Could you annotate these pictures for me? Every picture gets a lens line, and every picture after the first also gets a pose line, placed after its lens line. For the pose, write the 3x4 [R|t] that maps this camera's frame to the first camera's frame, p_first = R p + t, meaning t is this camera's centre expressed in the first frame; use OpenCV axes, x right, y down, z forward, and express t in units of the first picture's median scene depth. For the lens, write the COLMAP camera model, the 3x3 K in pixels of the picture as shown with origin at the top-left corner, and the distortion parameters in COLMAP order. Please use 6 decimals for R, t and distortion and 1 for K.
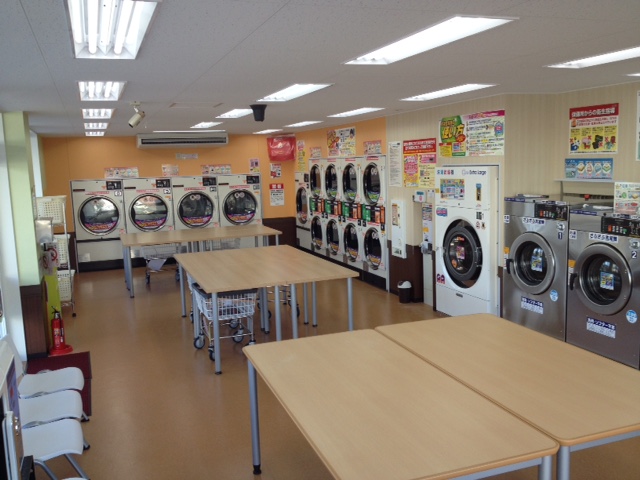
lens RADIAL K [[599.5, 0, 319.9], [0, 599.5, 241.4], [0, 0, 1]] dist [0.148377, -0.290993]
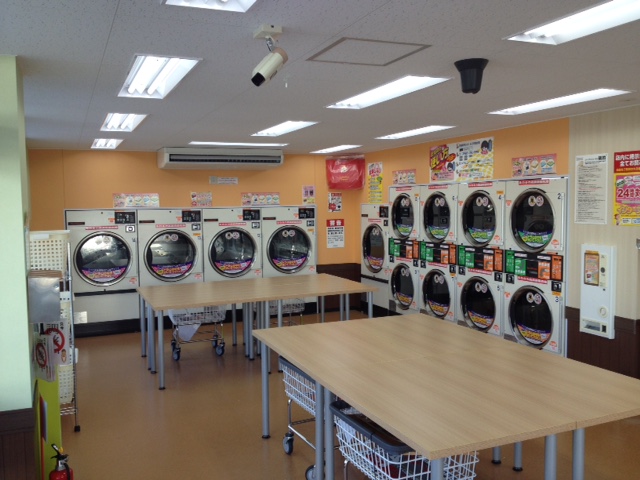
lens RADIAL K [[599.5, 0, 319.9], [0, 599.5, 241.4], [0, 0, 1]] dist [0.148377, -0.290993]
pose [[0.998954, 0.017354, 0.042297, -0.183471], [-0.014511, 0.997673, -0.066617, -0.025101], [-0.043354, 0.065933, 0.996882, 0.359571]]
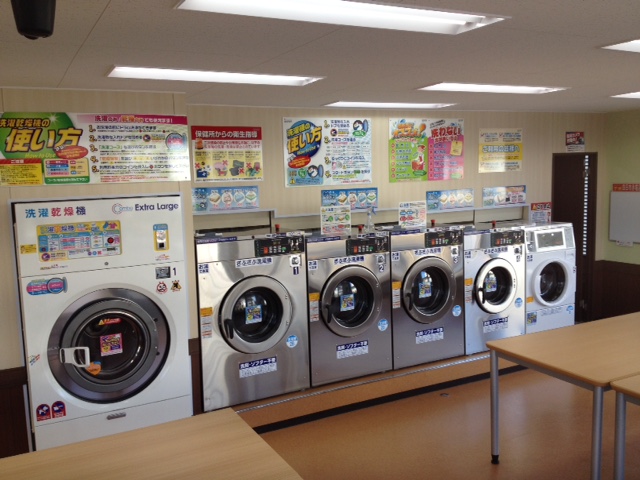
lens RADIAL K [[599.5, 0, 319.9], [0, 599.5, 241.4], [0, 0, 1]] dist [0.148377, -0.290993]
pose [[-0.118829, -0.073883, 0.990162, -0.358166], [0.170340, 0.980926, 0.093636, -0.097111], [-0.978194, 0.179791, -0.103977, 0.807828]]
